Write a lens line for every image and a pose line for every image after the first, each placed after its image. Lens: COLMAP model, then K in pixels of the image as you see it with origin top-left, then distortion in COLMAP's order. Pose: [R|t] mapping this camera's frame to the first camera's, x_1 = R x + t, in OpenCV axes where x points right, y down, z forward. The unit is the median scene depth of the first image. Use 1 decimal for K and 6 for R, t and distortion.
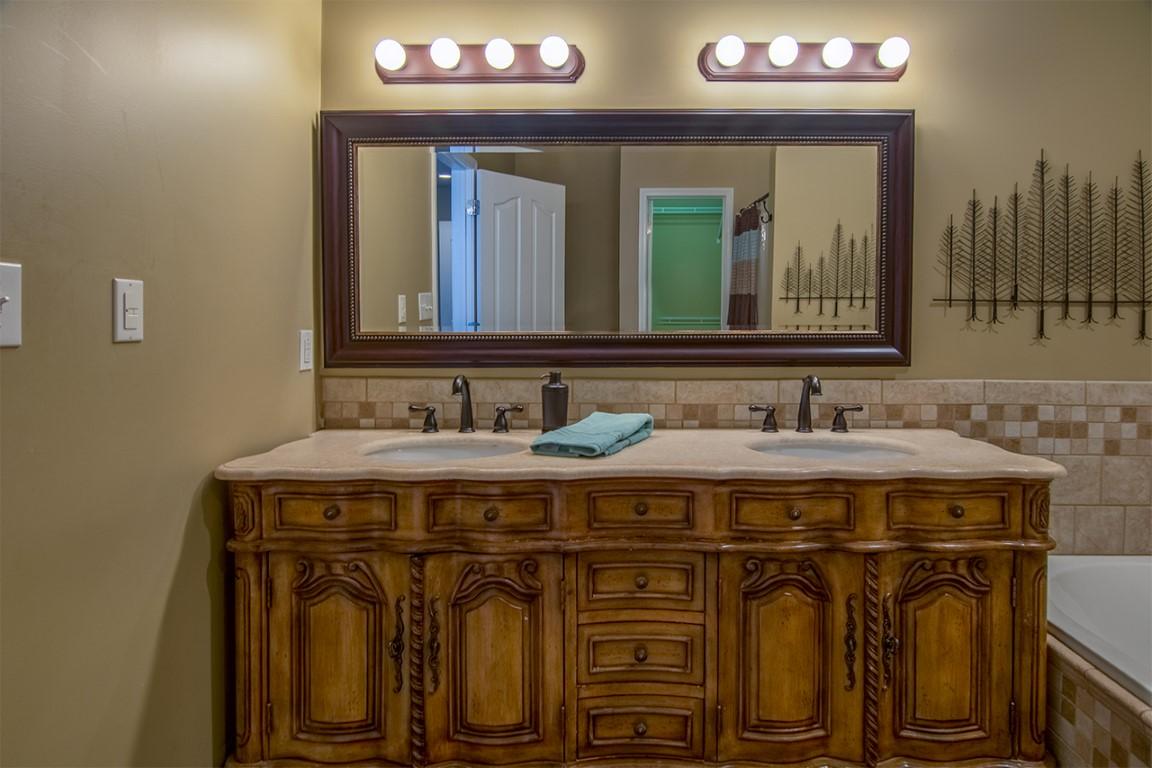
lens RADIAL K [[631.7, 0, 572.0], [0, 631.7, 336.3], [0, 0, 1]] dist [-0.006163, -0.003228]
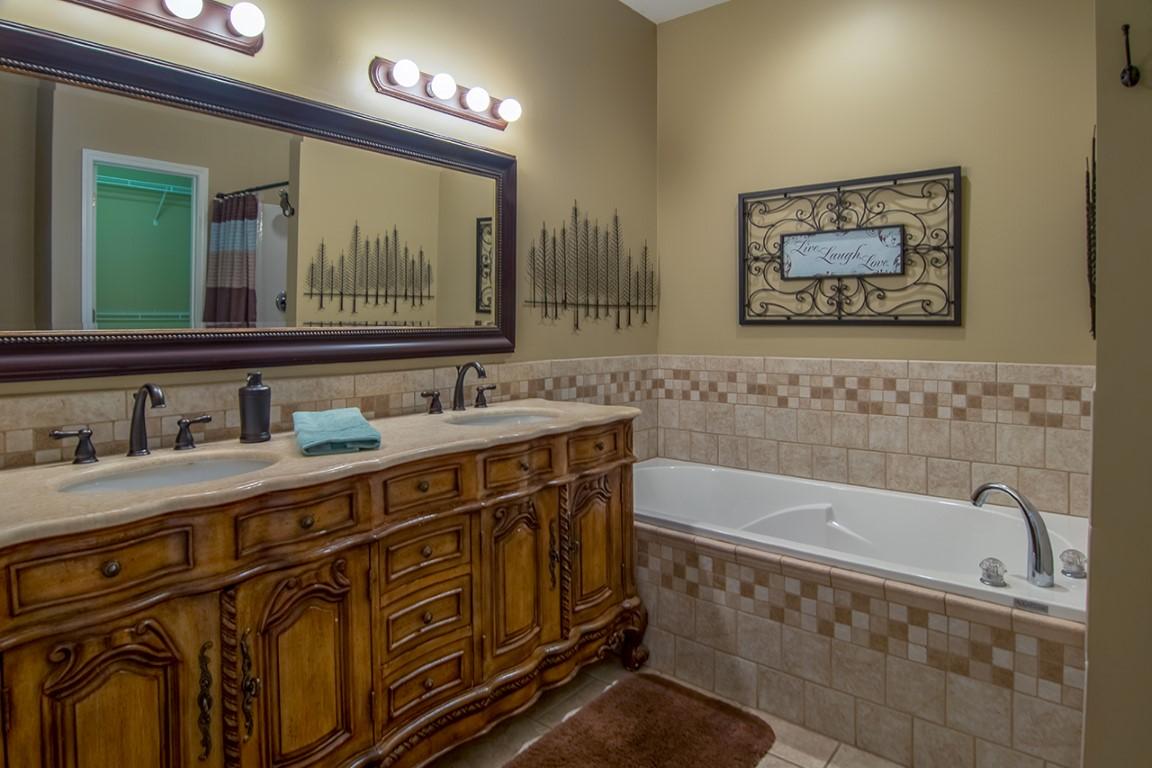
lens RADIAL K [[654.8, 0, 574.6], [0, 654.8, 329.3], [0, 0, 1]] dist [-0.004151, -0.000931]
pose [[0.635526, -0.011693, 0.771991, -0.599515], [0.015273, 0.999880, 0.002571, -0.002545], [-0.771929, 0.010156, 0.635628, 0.058528]]
